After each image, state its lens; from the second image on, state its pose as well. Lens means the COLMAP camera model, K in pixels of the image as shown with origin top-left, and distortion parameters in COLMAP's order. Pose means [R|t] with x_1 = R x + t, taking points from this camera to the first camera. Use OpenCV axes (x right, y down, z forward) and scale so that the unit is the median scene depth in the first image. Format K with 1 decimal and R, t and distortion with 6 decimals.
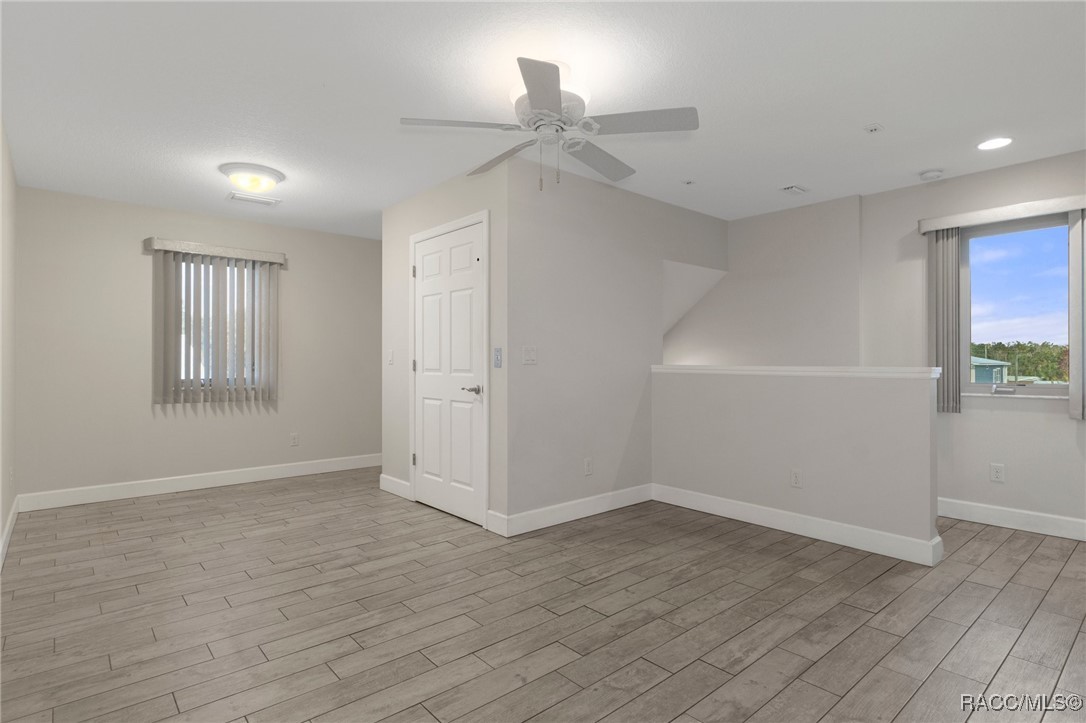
lens RADIAL K [[558.7, 0, 547.0], [0, 558.7, 361.8], [0, 0, 1]] dist [0.003890, 0.001127]
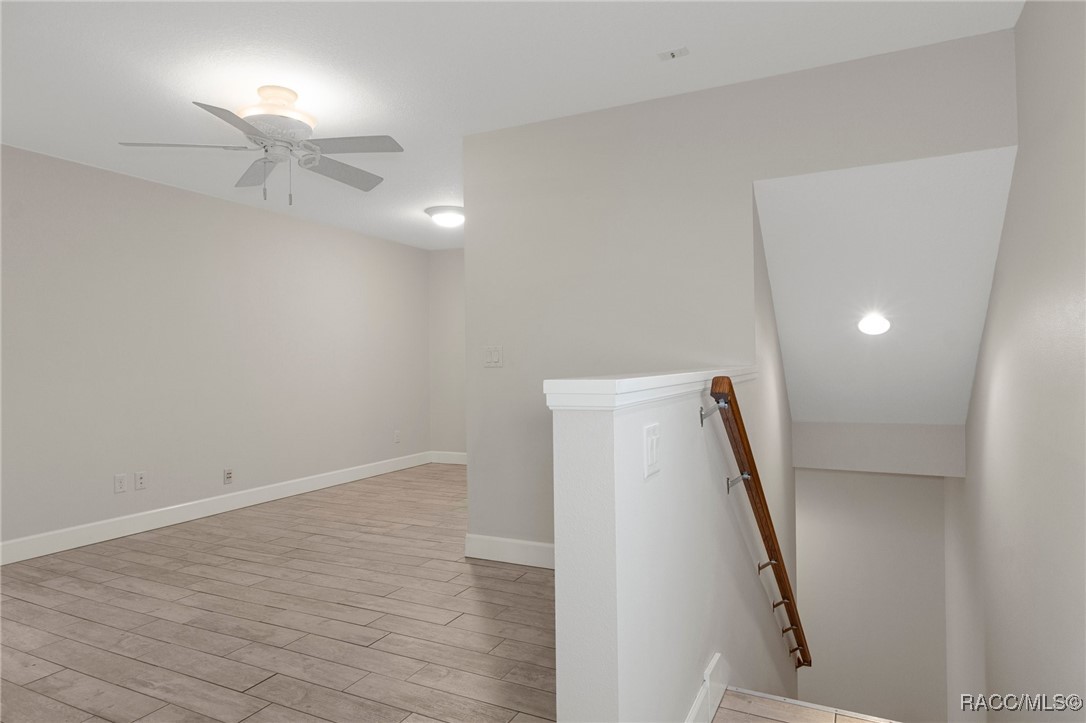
lens RADIAL K [[642.5, 0, 542.1], [0, 642.5, 355.9], [0, 0, 1]] dist [-0.007196, 0.000461]
pose [[0.381035, -0.015425, -0.924432, 1.144514], [0.011956, 0.999859, -0.011756, 0.000874], [0.924483, -0.006573, 0.381166, 0.865347]]
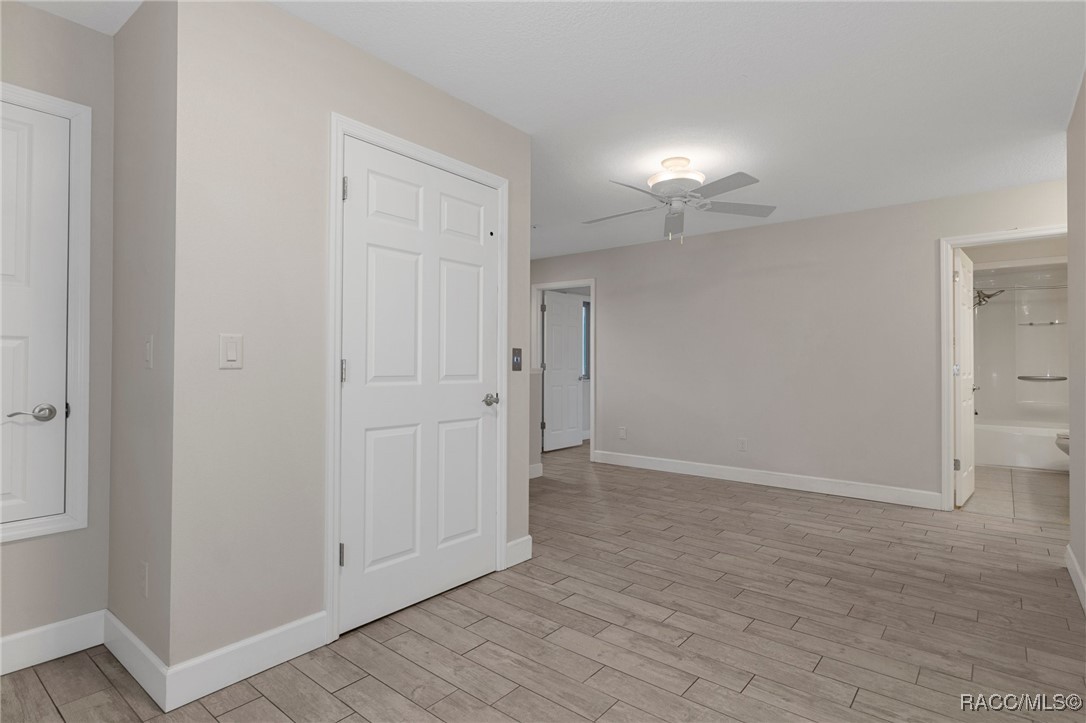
lens RADIAL K [[558.7, 0, 538.9], [0, 558.7, 357.9], [0, 0, 1]] dist [0.003890, 0.001127]
pose [[-0.165398, 0.010136, 0.986175, -1.166688], [-0.003825, 0.999933, -0.010919, -0.000389], [-0.986219, -0.005578, -0.165349, 1.371970]]
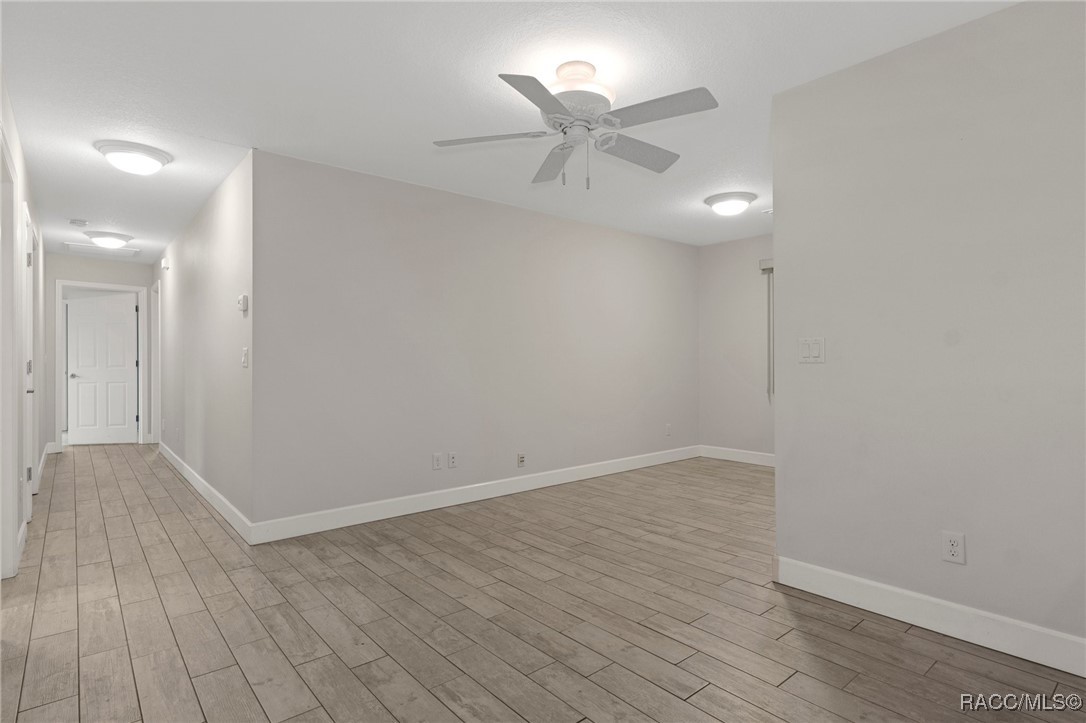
lens RADIAL K [[558.7, 0, 537.7], [0, 558.7, 359.2], [0, 0, 1]] dist [0.003890, 0.001127]
pose [[-0.021184, -0.002015, -0.999774, 0.877852], [0.005072, 0.999985, -0.002123, -0.000219], [0.999763, -0.005116, -0.021174, 0.825138]]
